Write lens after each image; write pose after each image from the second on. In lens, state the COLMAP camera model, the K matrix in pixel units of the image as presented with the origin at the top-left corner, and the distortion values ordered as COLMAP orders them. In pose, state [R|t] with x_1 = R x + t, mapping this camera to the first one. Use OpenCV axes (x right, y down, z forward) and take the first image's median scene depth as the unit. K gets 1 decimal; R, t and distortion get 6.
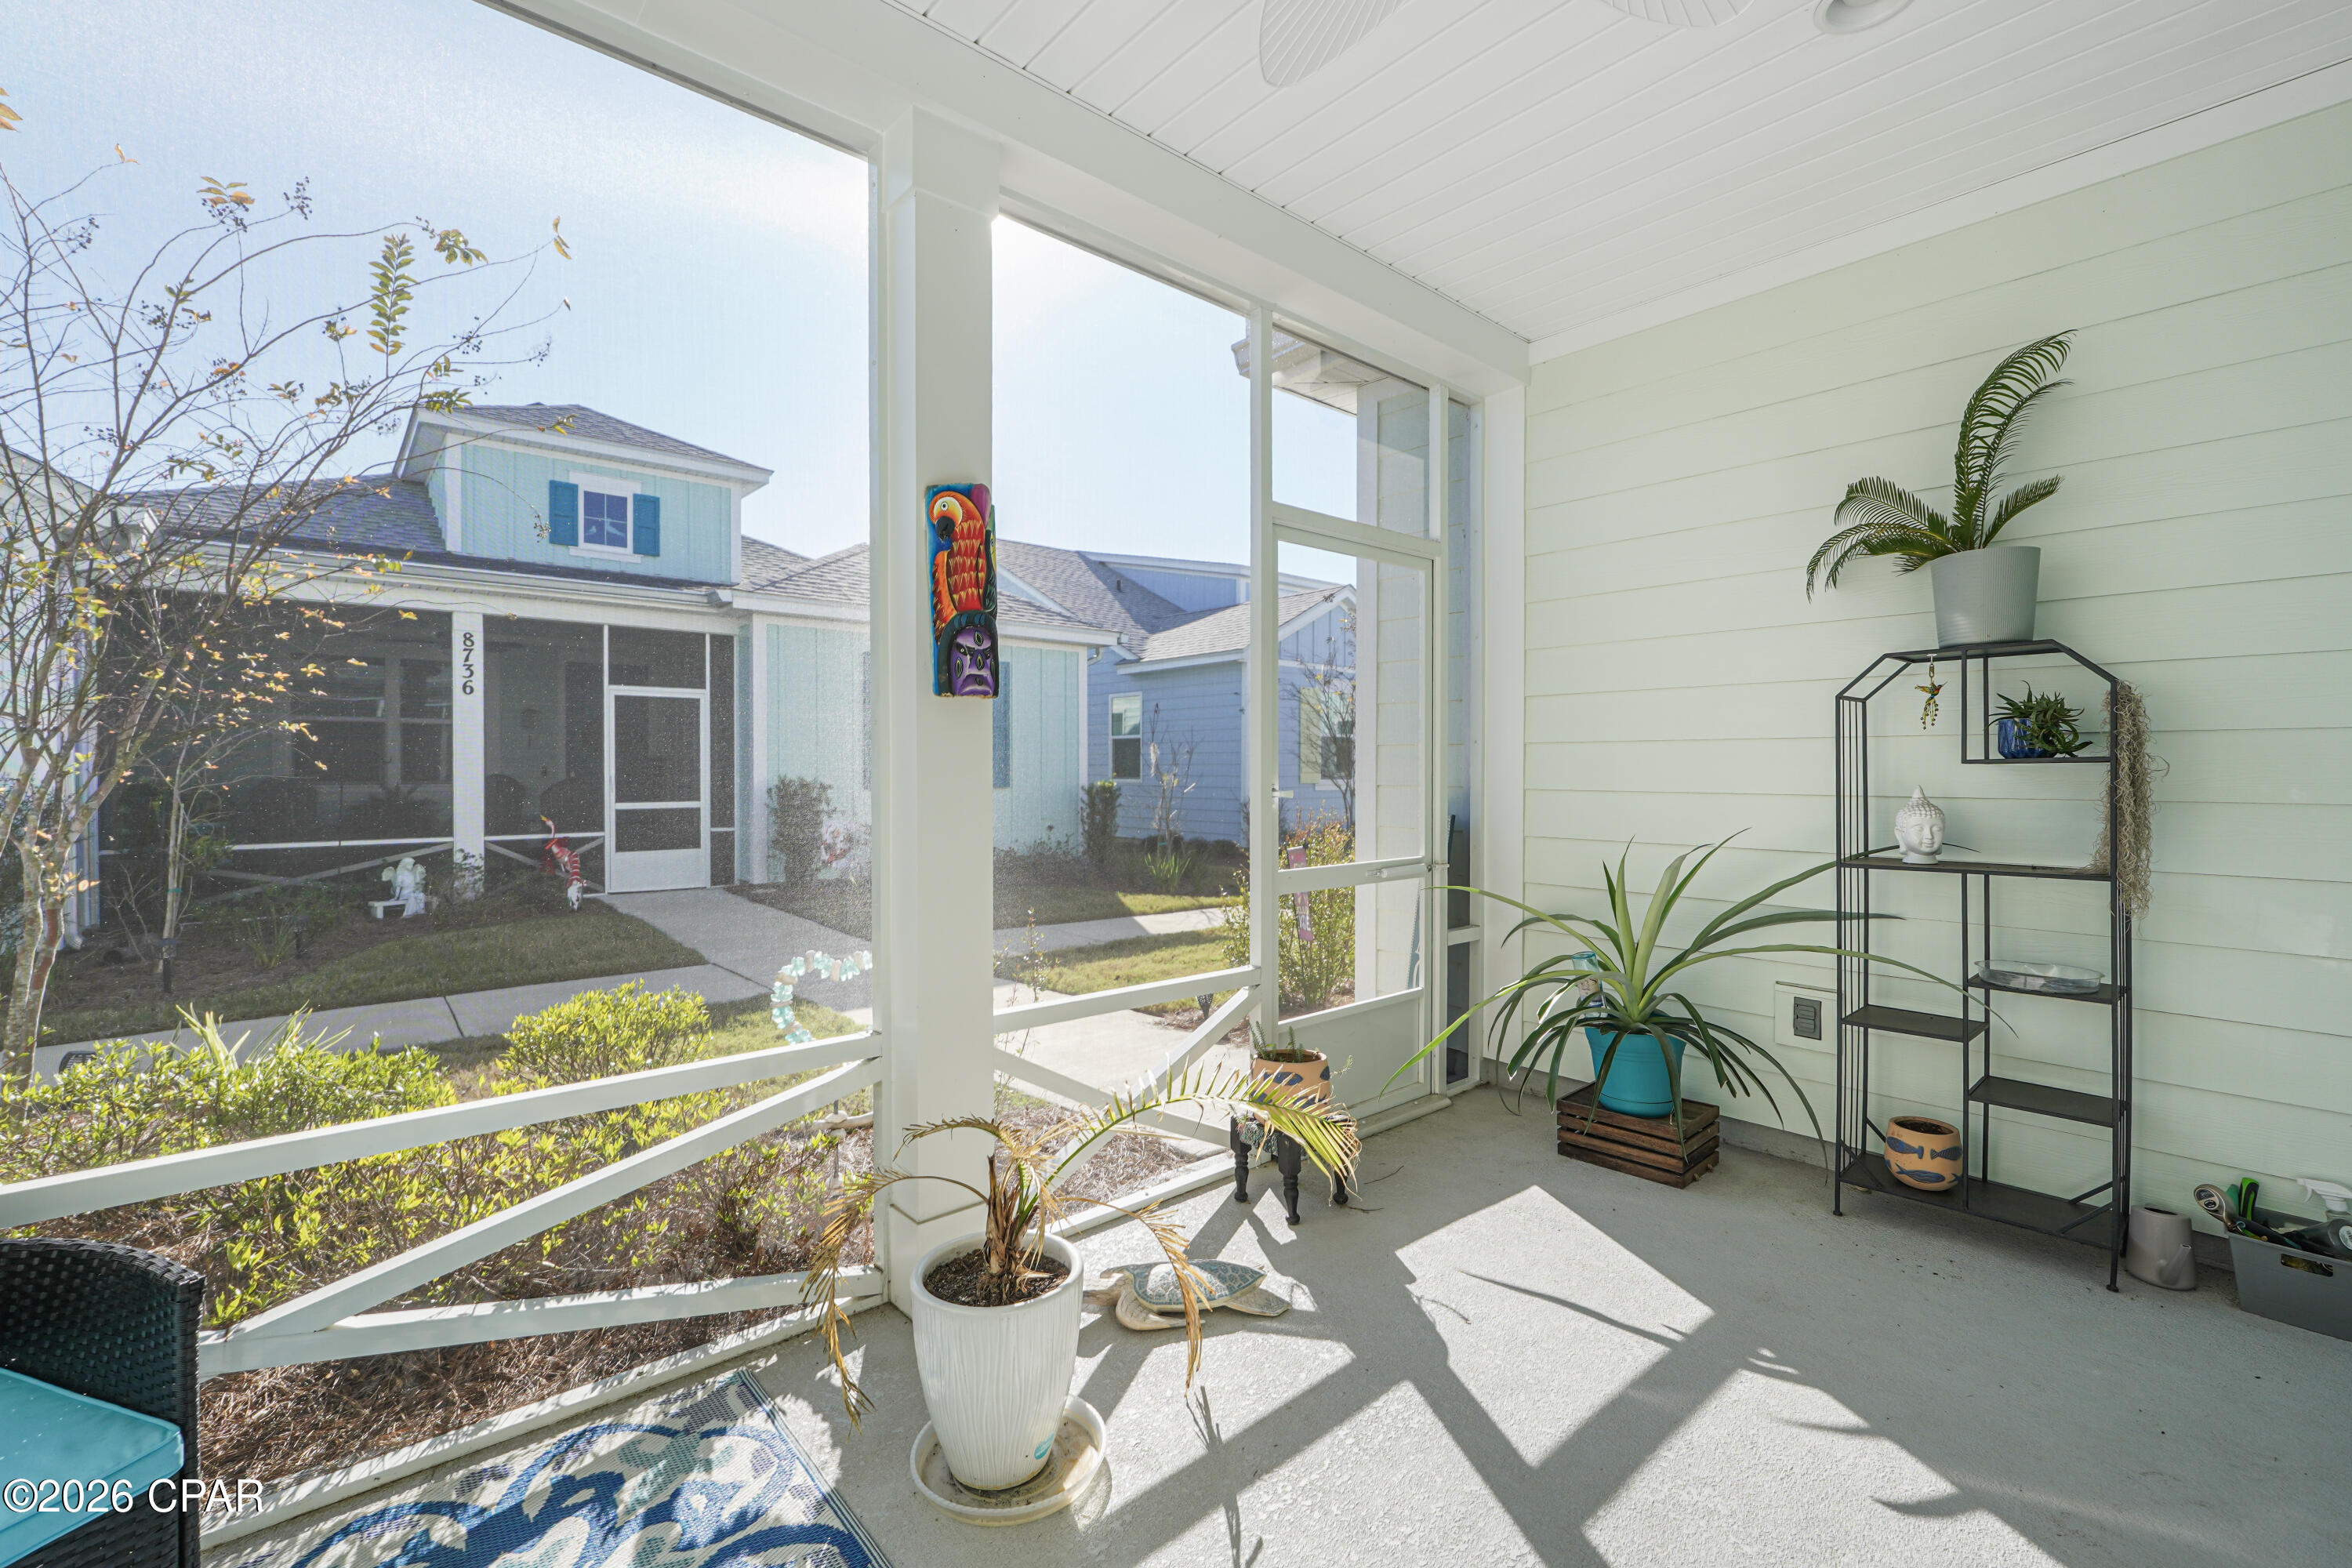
lens RADIAL K [[1015.0, 0, 1139.4], [0, 1015.0, 738.2], [0, 0, 1]] dist [-0.004224, 0.000042]
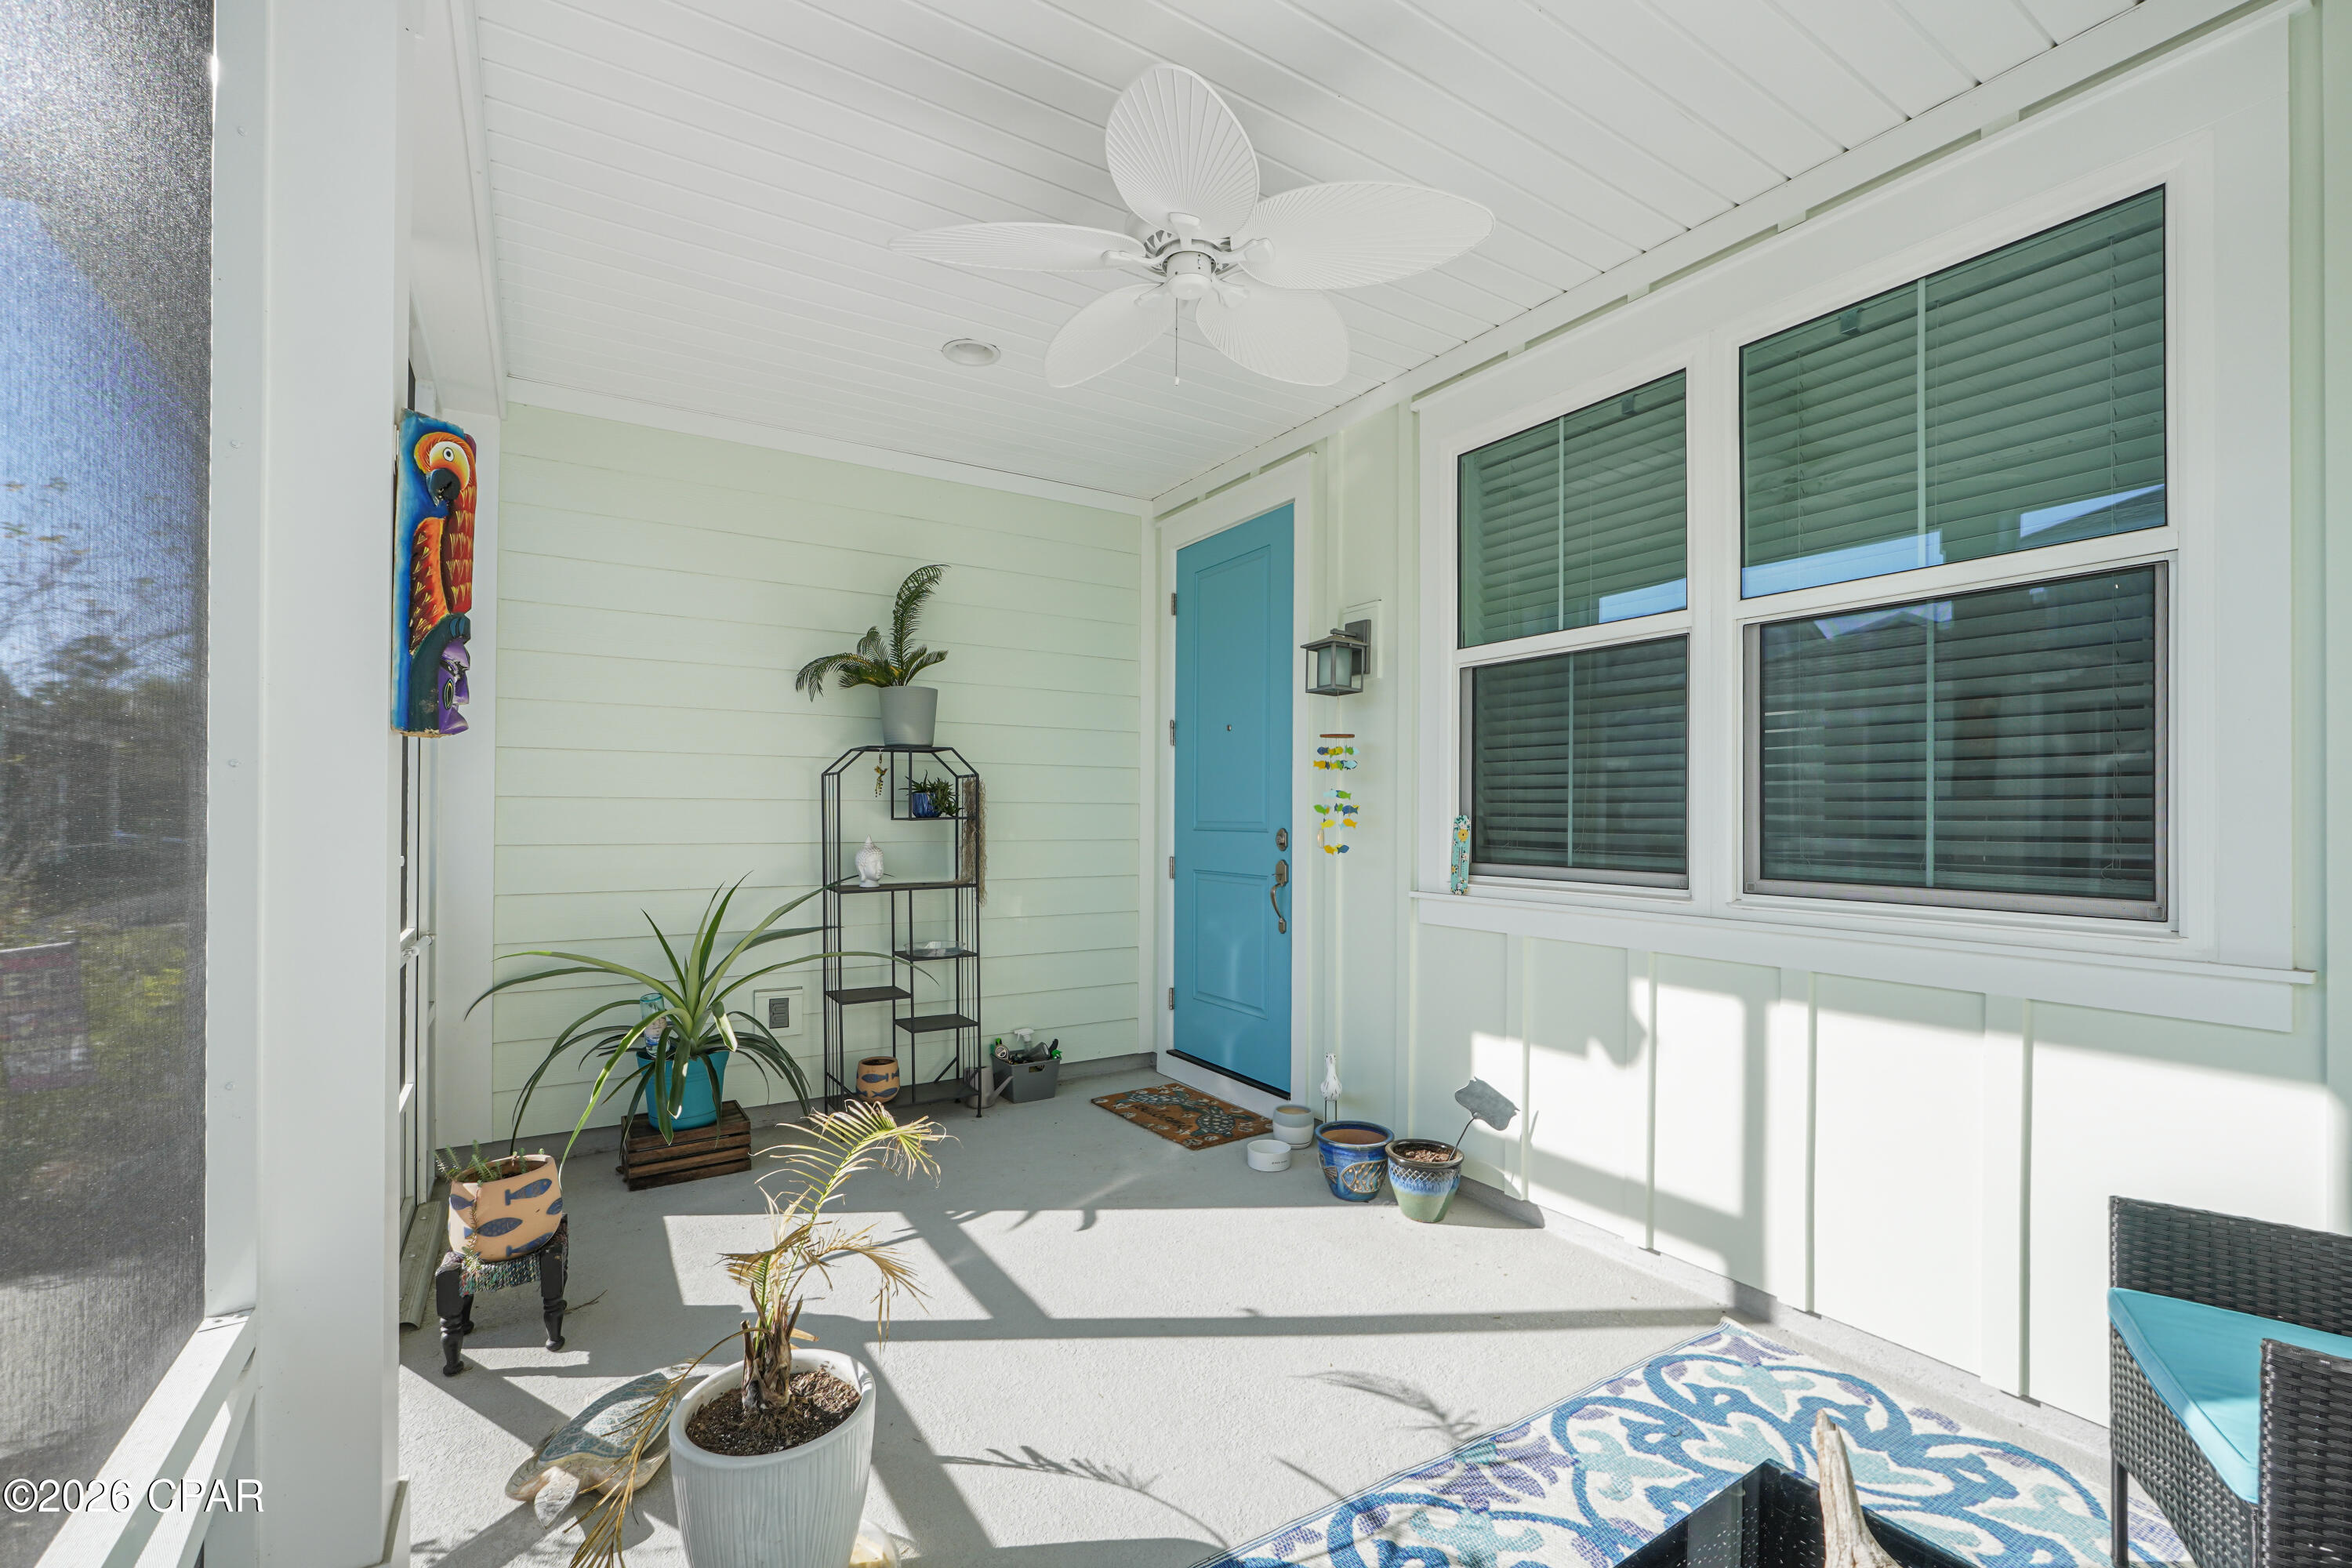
lens RADIAL K [[1018.1, 0, 1170.6], [0, 1018.1, 775.4], [0, 0, 1]] dist [0.001536, 0.000239]
pose [[0.141609, 0.035491, 0.989286, -0.692548], [-0.035801, 0.998887, -0.030711, -0.010800], [-0.989275, -0.031068, 0.142722, 0.376135]]
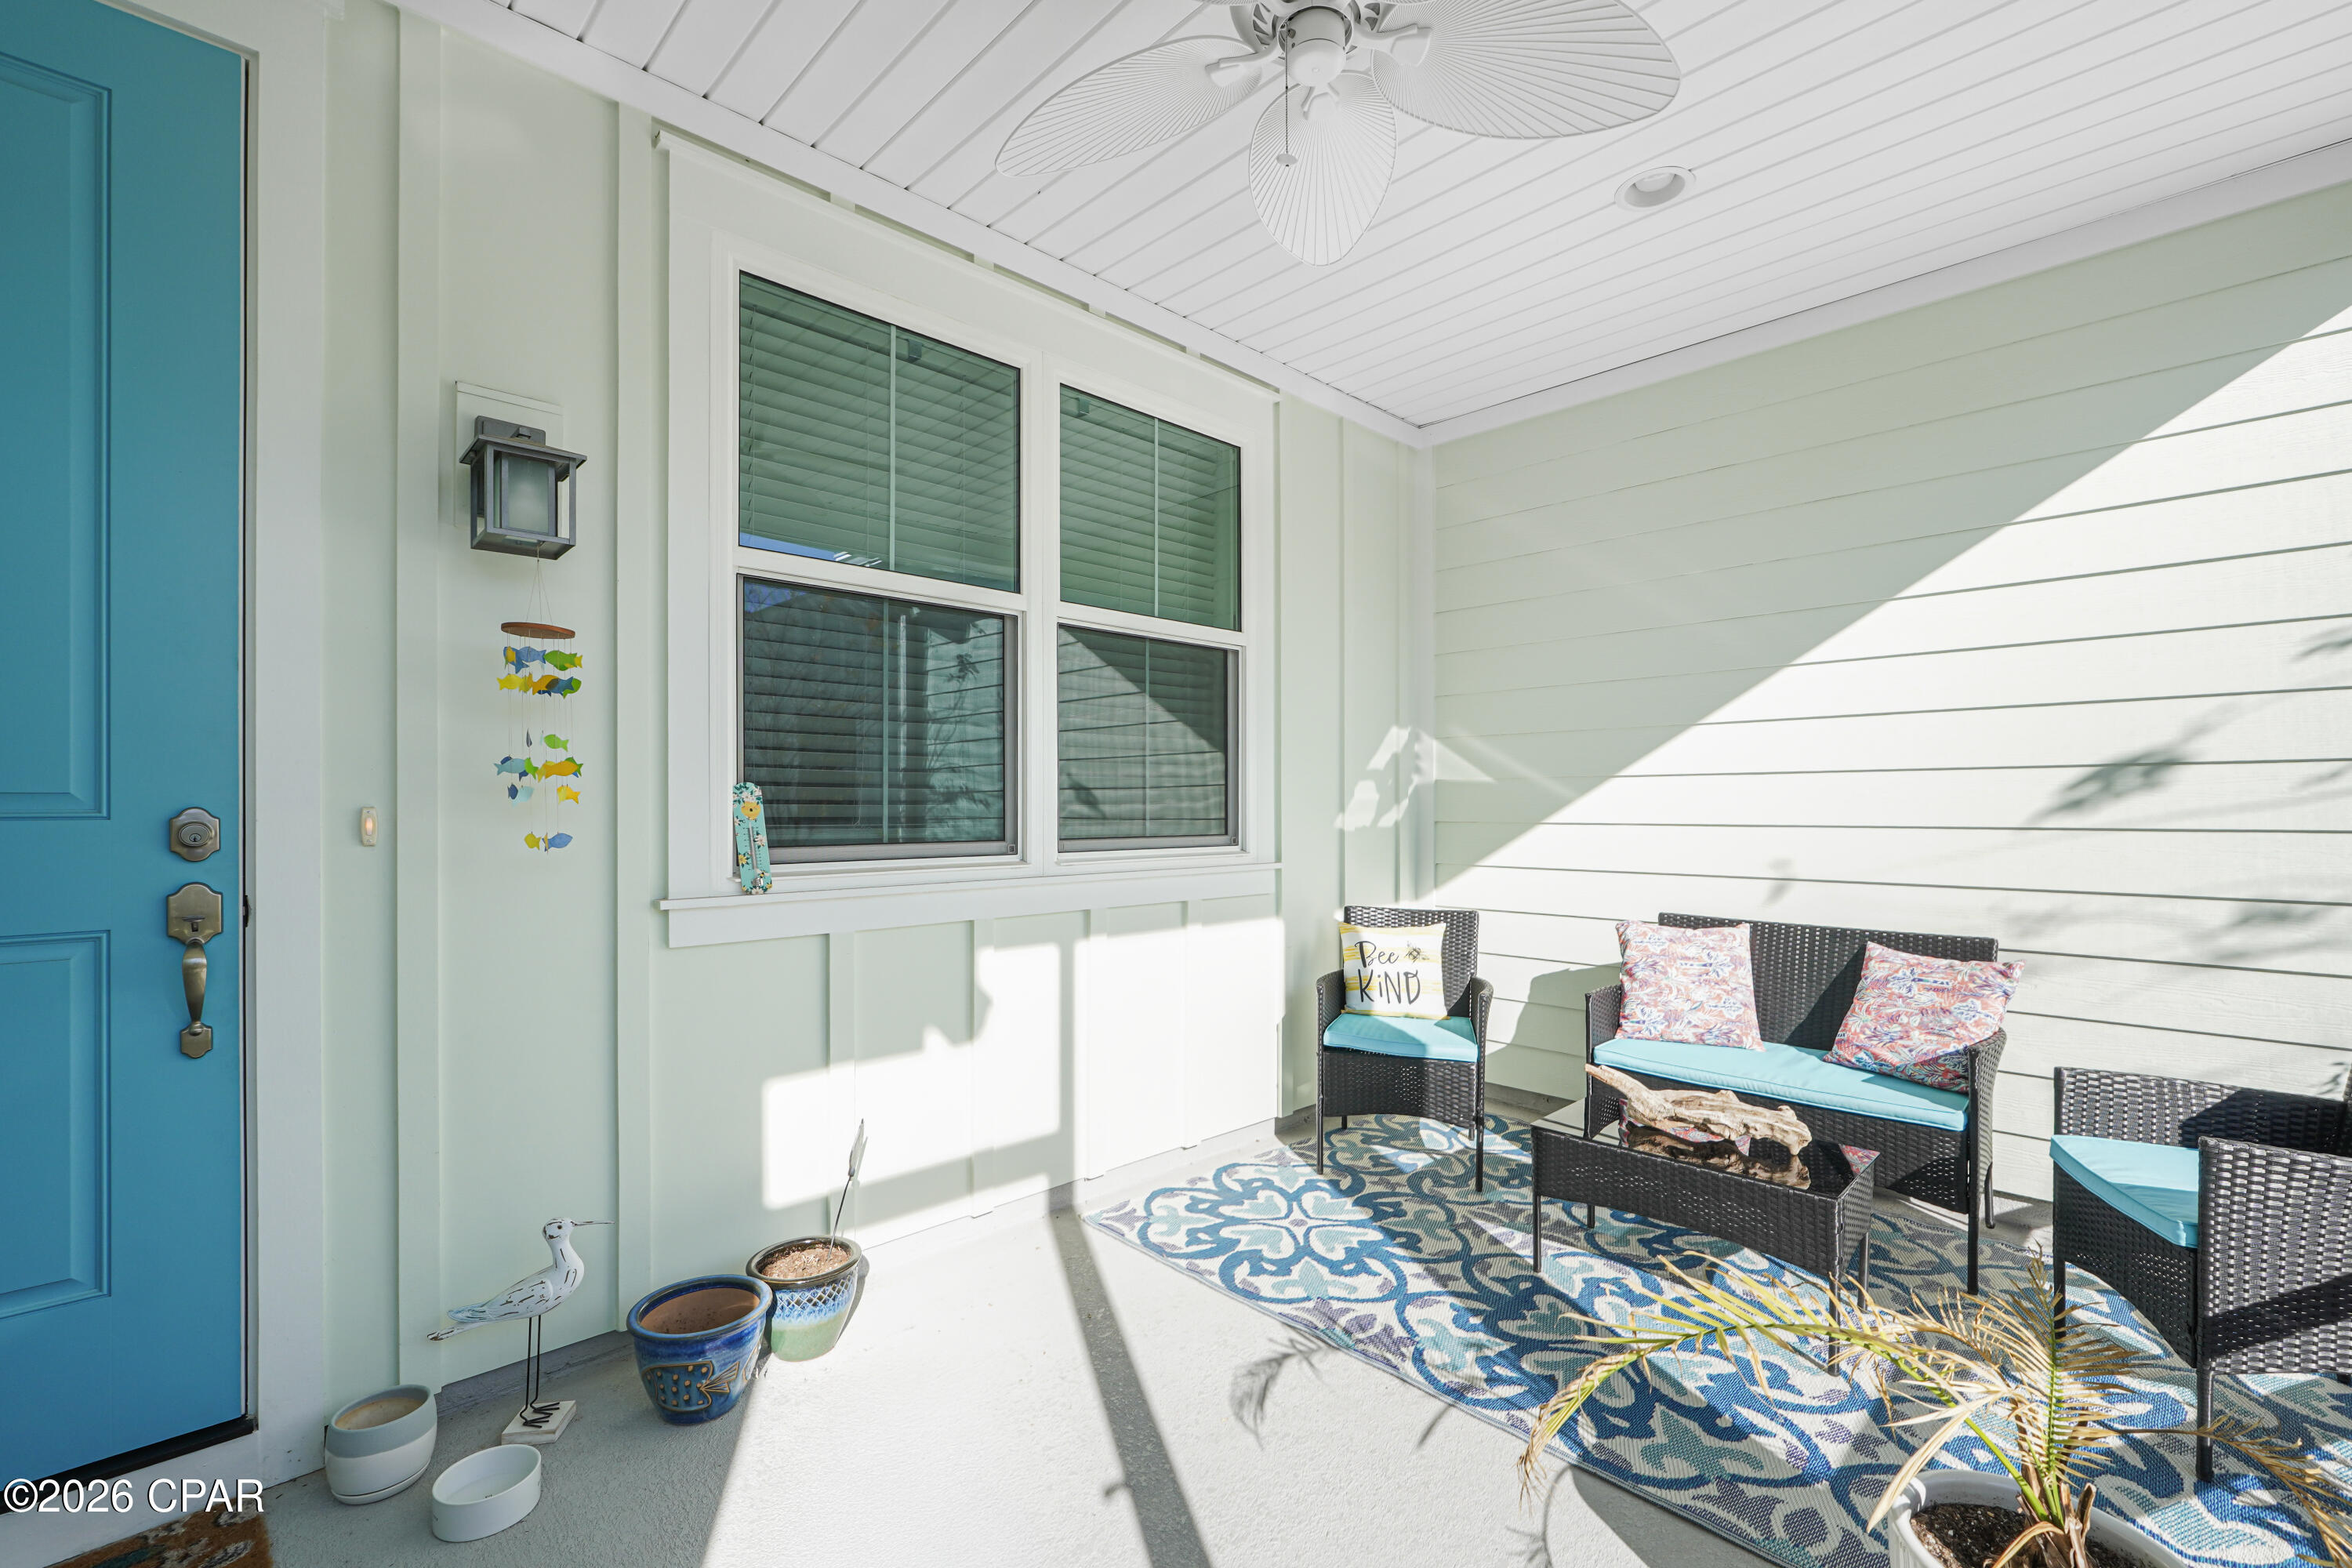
lens RADIAL K [[1017.5, 0, 1161.5], [0, 1017.5, 805.8], [0, 0, 1]] dist [-0.029657, 0.011596]
pose [[-0.997998, 0.012622, -0.061969, 0.323498], [0.015392, 0.998894, -0.044423, 0.052829], [0.061340, -0.045288, -0.997089, 1.113405]]
